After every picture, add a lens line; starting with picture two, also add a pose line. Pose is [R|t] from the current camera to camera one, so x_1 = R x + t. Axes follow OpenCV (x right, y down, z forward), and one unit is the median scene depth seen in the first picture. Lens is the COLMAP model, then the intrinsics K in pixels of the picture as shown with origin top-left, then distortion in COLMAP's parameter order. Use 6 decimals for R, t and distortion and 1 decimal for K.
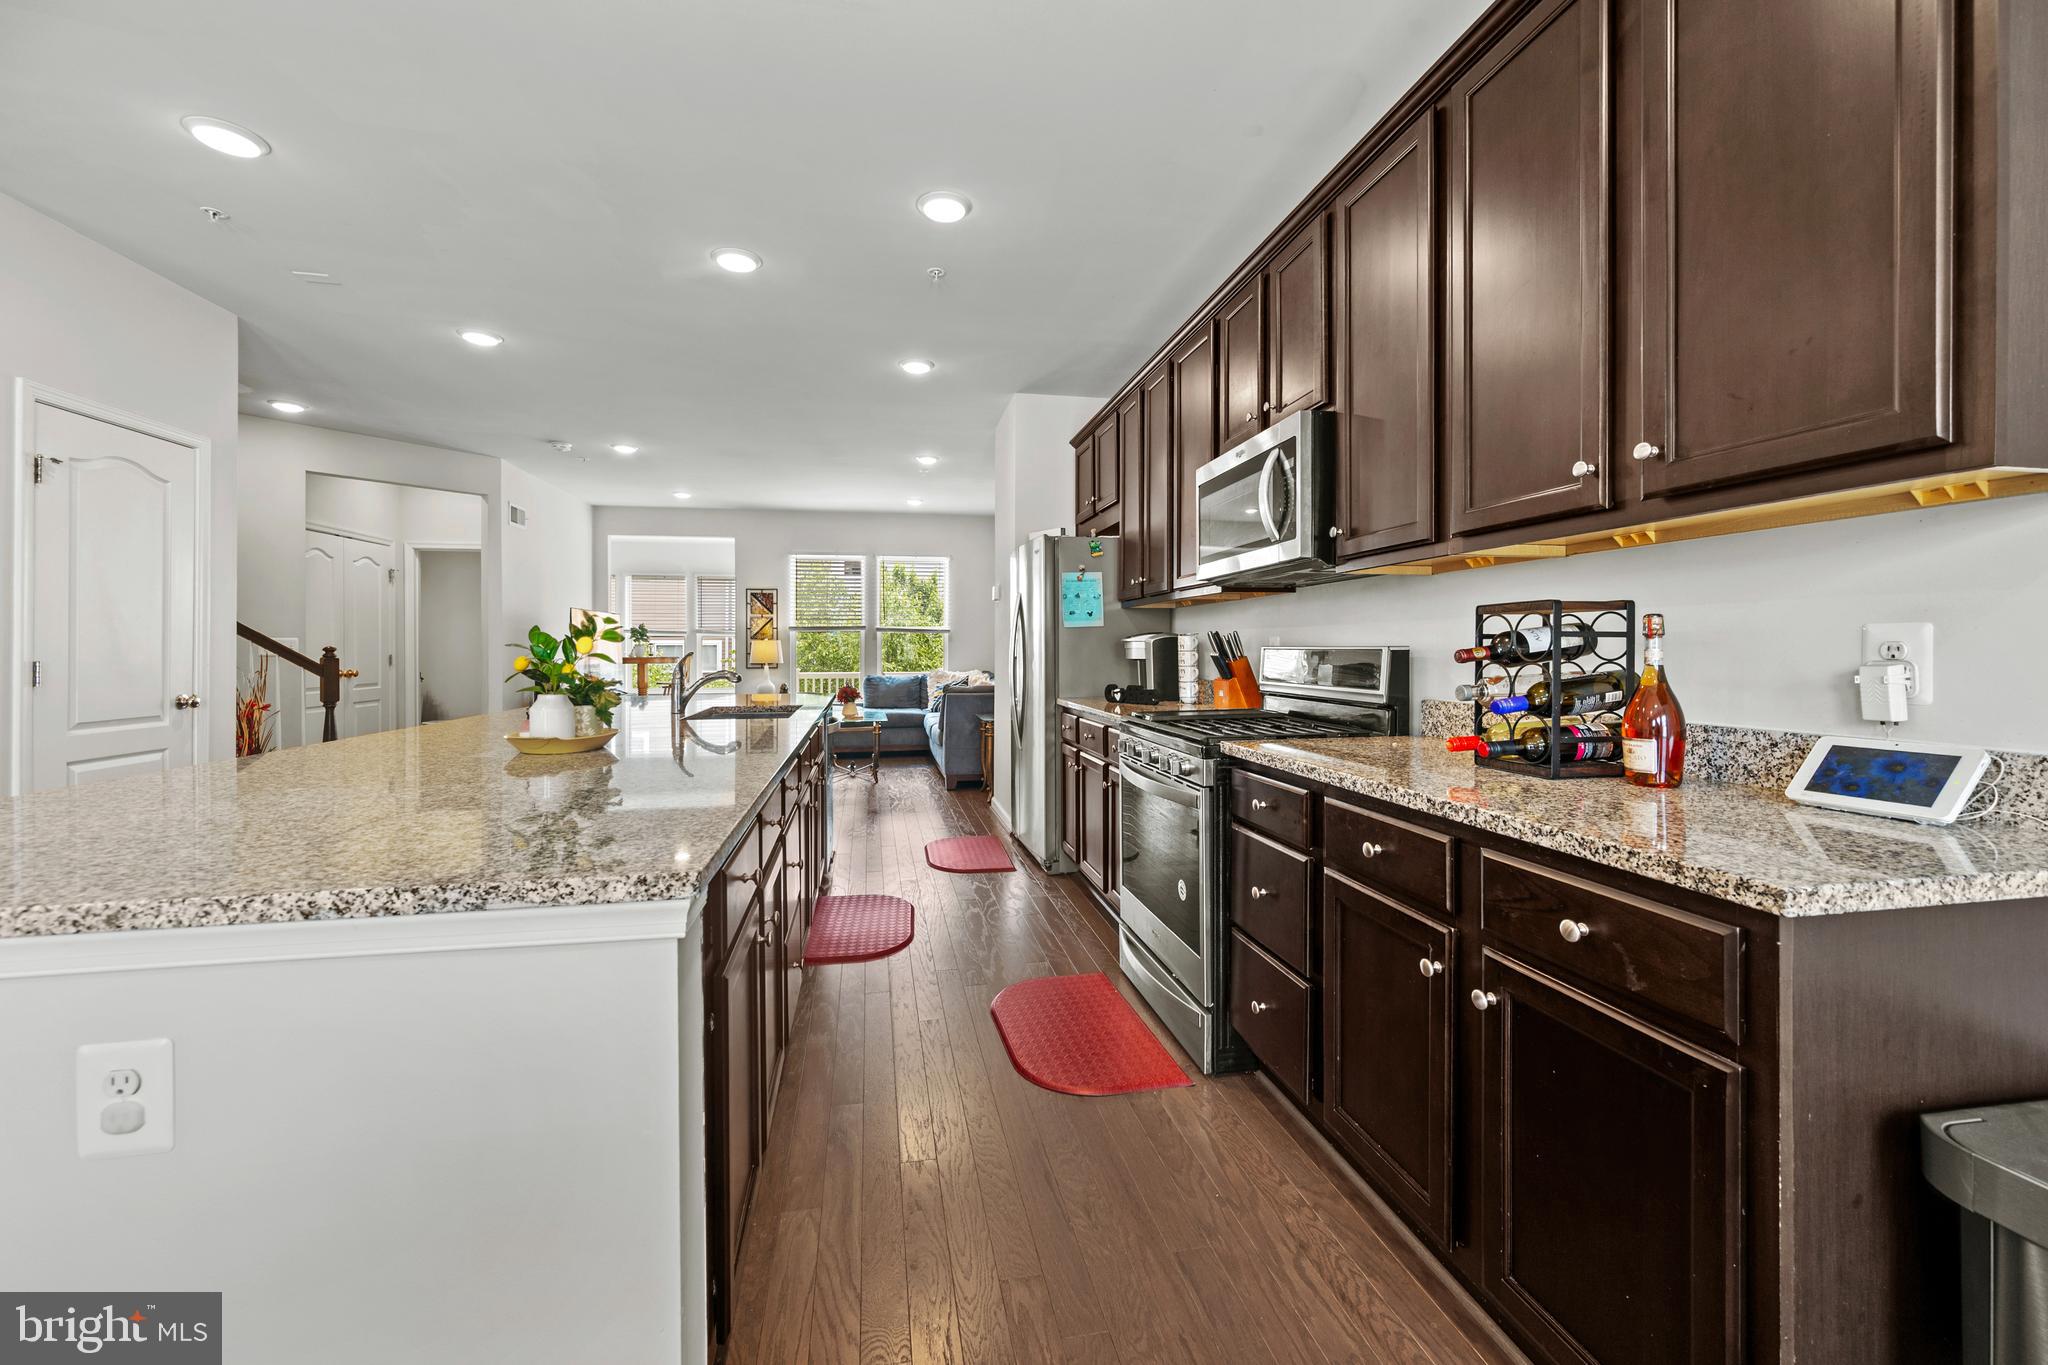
lens RADIAL K [[817.8, 0, 1036.4], [0, 817.8, 652.3], [0, 0, 1]] dist [0.002424, -0.000006]
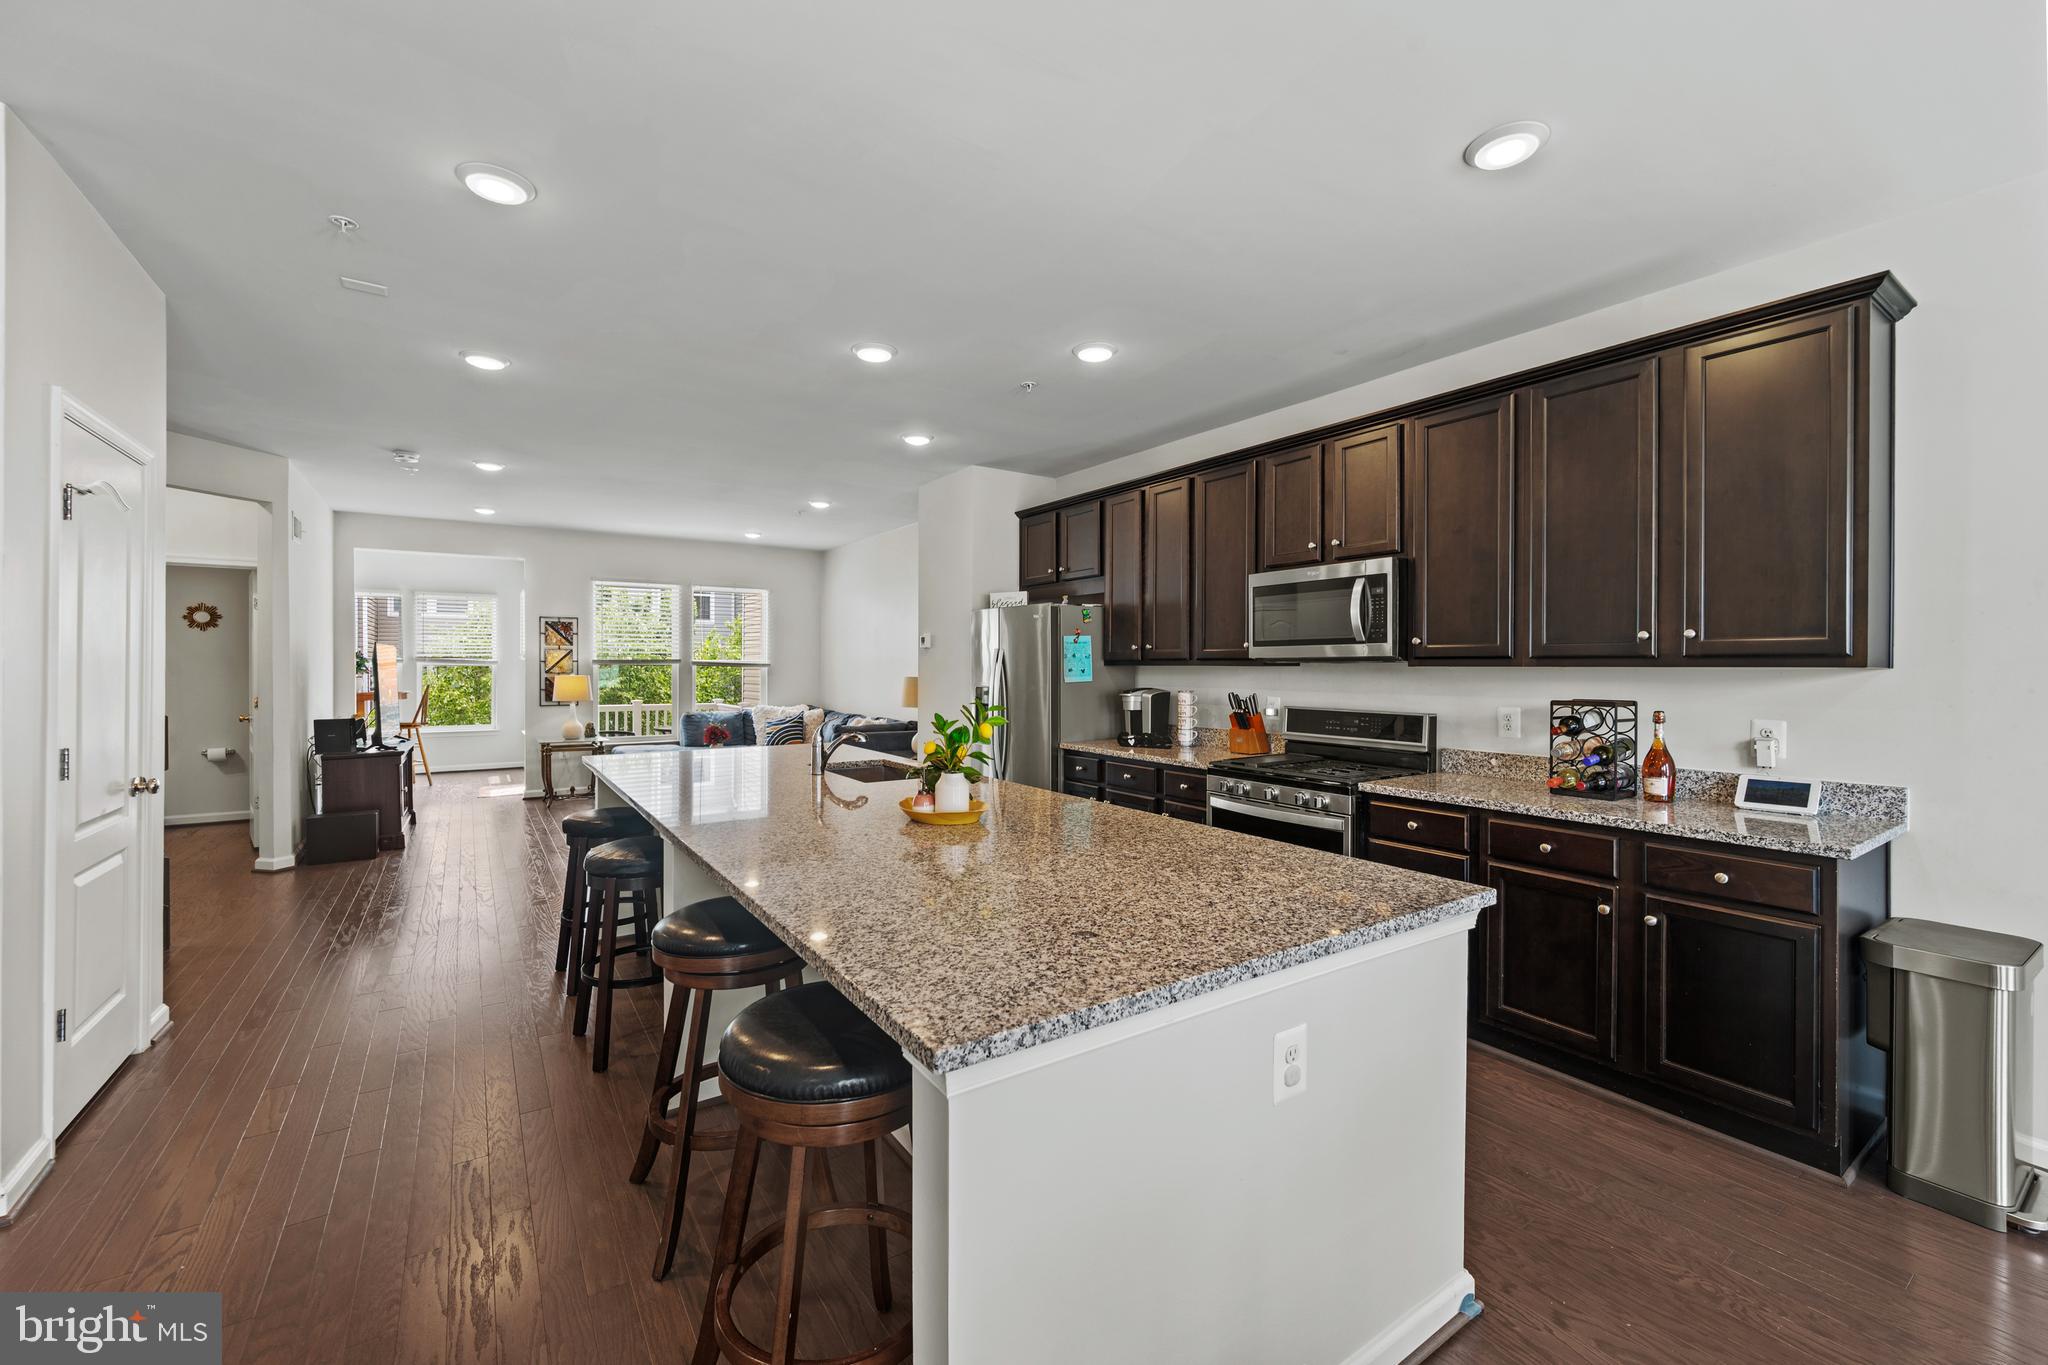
lens RADIAL K [[817.8, 0, 1015.8], [0, 817.8, 671.0], [0, 0, 1]] dist [0.002424, -0.000006]
pose [[0.918346, 0.004350, 0.395754, -1.188465], [-0.005620, 0.999982, 0.002050, -0.117526], [-0.395738, -0.004107, 0.918354, -0.131089]]
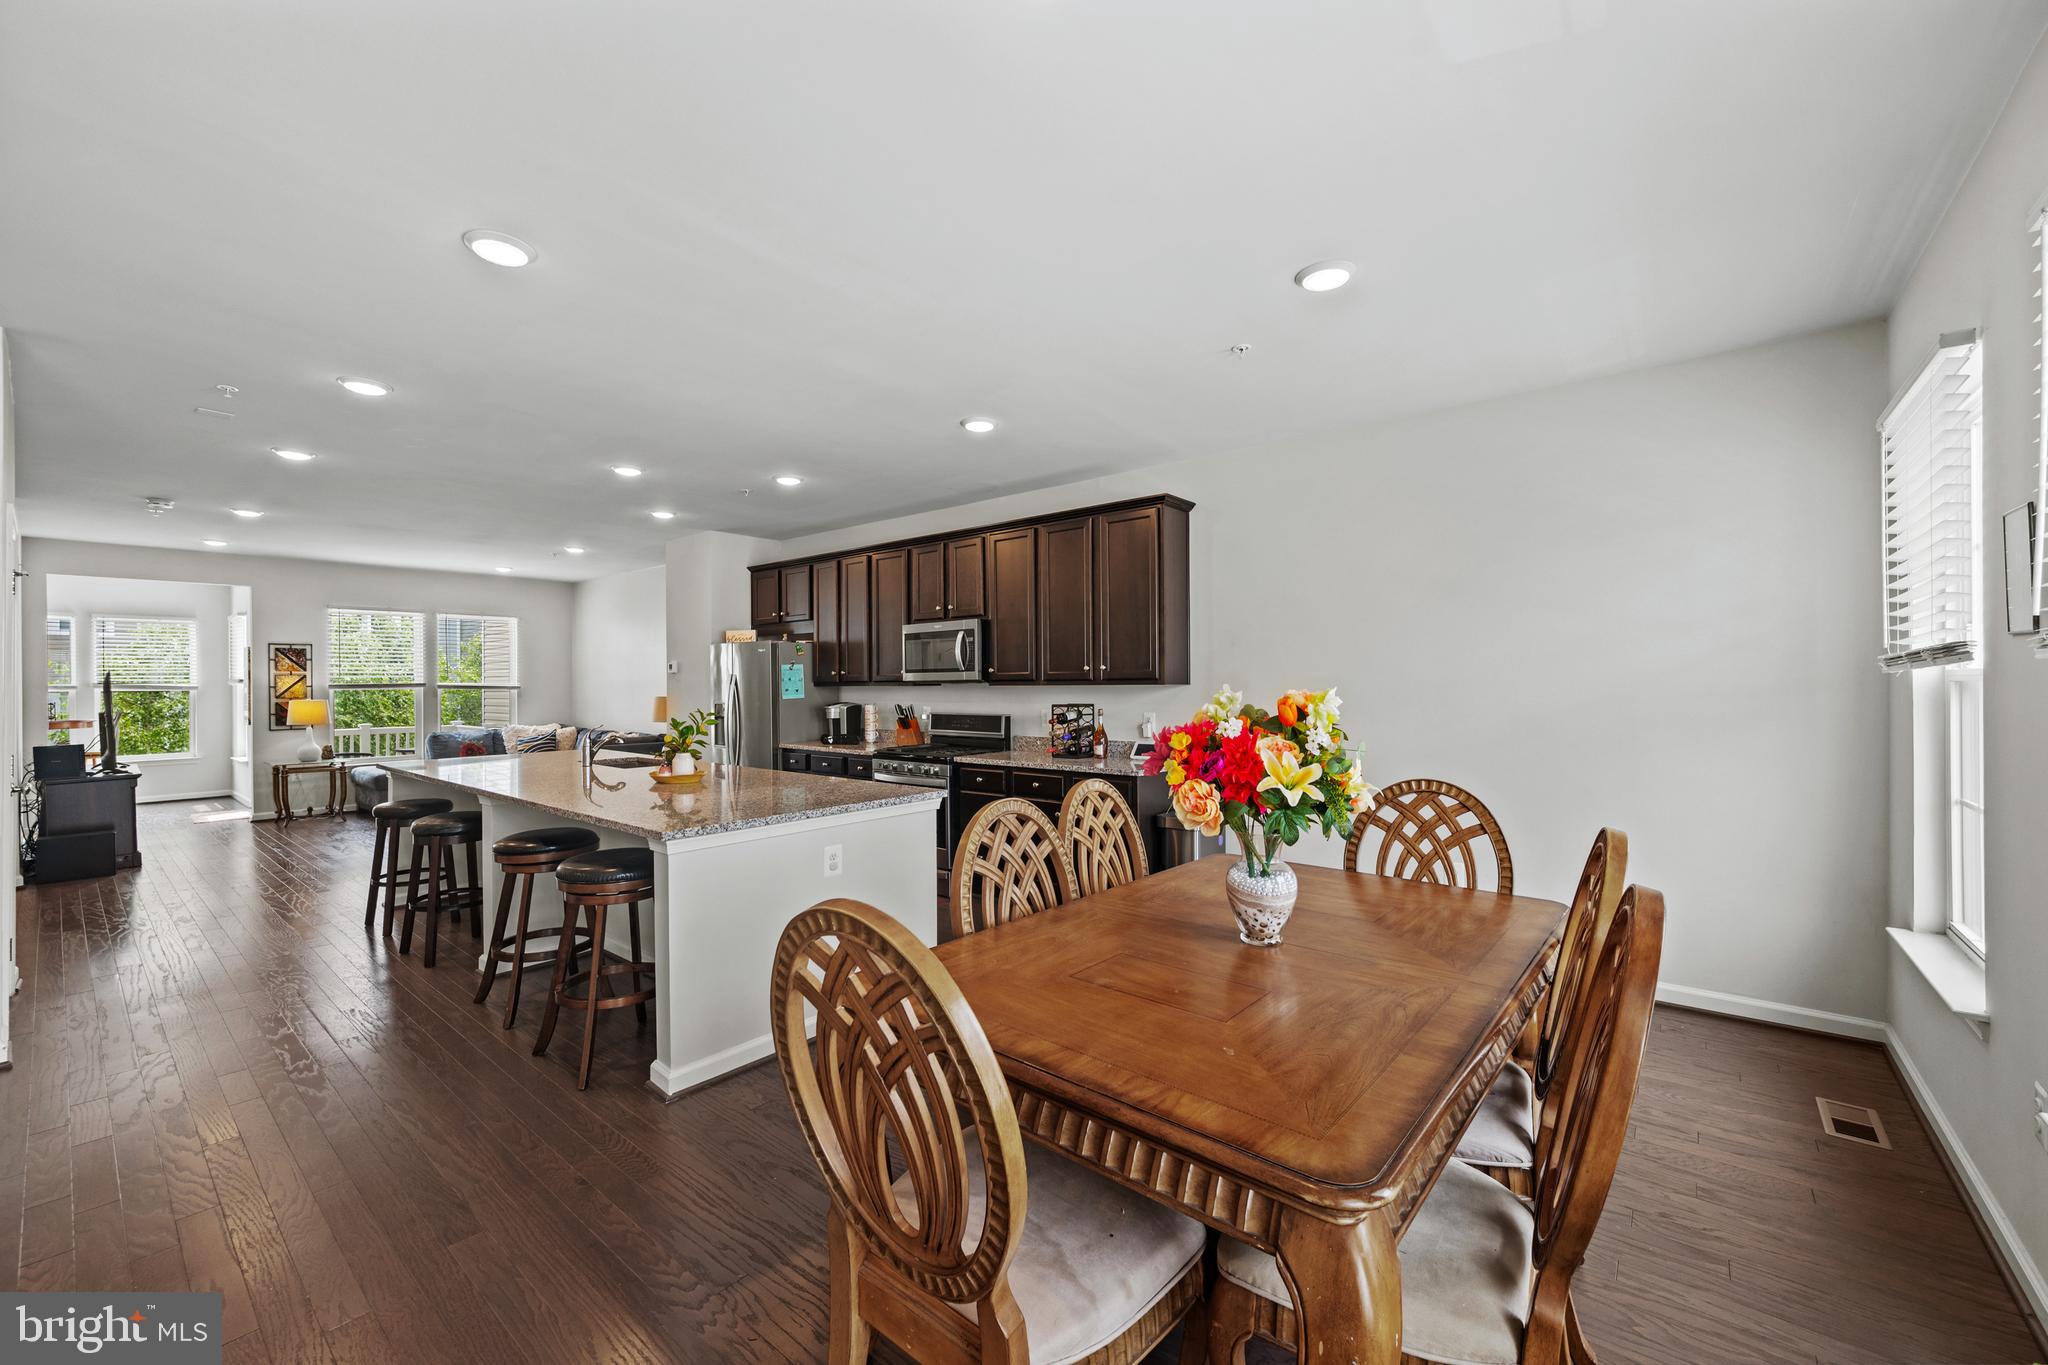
lens RADIAL K [[817.8, 0, 1025.3], [0, 817.8, 682.4], [0, 0, 1]] dist [0.002424, -0.000006]
pose [[0.769157, -0.001682, 0.639058, -1.489247], [0.005674, 0.999975, -0.004197, -0.128494], [-0.639035, 0.006854, 0.769147, -1.276261]]
